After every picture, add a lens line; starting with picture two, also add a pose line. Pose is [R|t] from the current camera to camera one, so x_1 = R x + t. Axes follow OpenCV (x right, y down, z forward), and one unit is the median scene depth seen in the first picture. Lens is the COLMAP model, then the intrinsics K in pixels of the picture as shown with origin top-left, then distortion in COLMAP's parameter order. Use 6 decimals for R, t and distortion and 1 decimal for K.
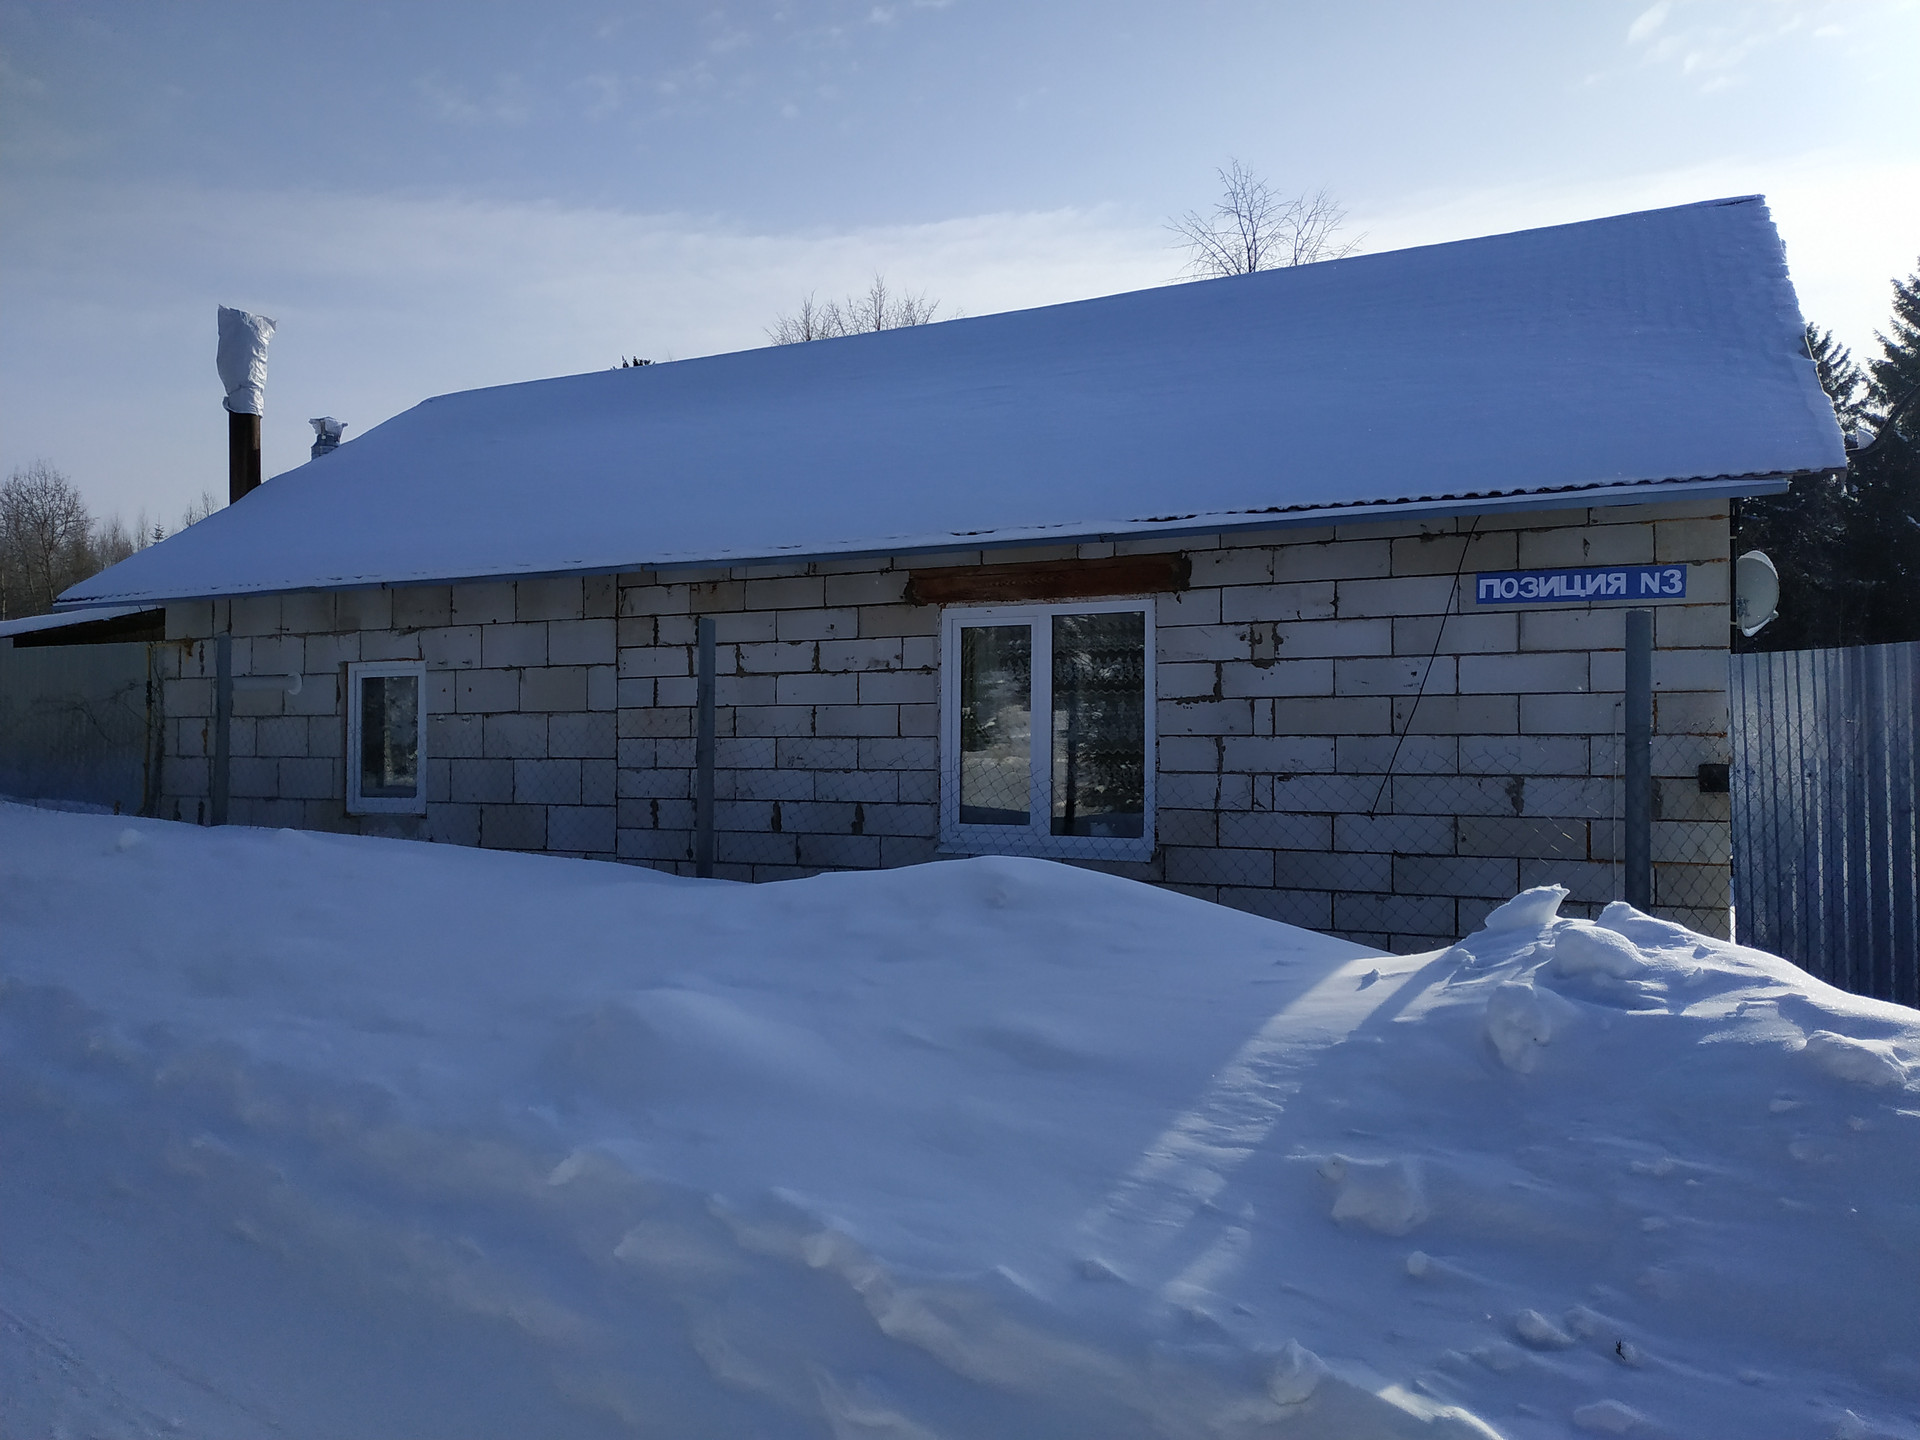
lens RADIAL K [[1423.0, 0, 953.4], [0, 1423.0, 740.1], [0, 0, 1]] dist [0.006474, -0.009013]
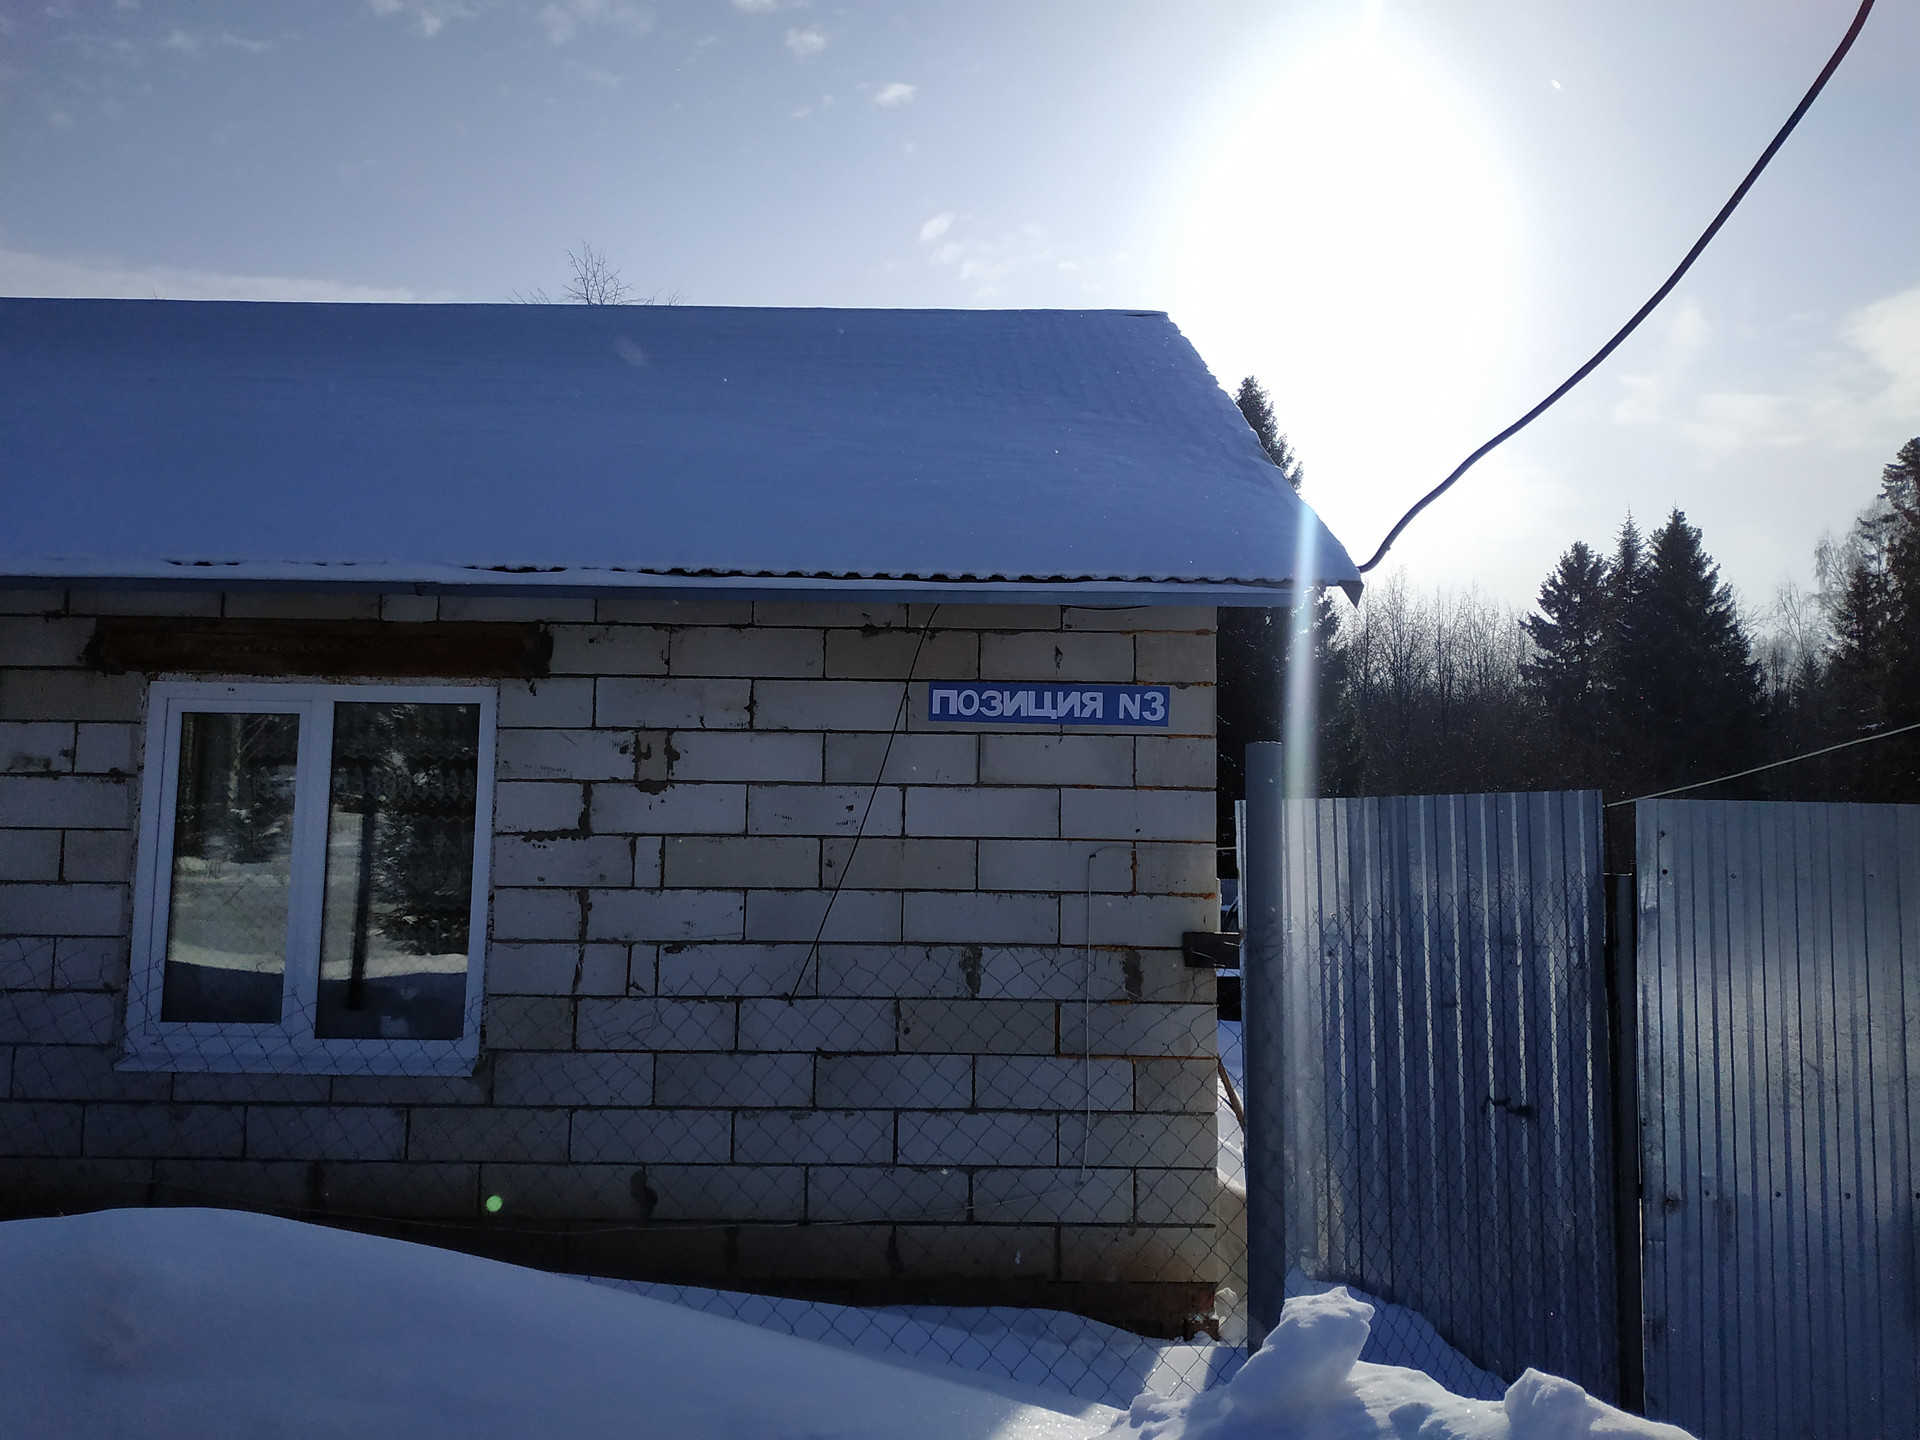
lens RADIAL K [[1513.7, 0, 965.6], [0, 1513.7, 718.5], [0, 0, 1]] dist [0.009868, -0.026246]
pose [[0.898569, 0.055765, 0.435276, 0.028068], [-0.017121, 0.995593, -0.092206, -0.021009], [-0.438499, 0.075401, 0.895563, 0.253776]]
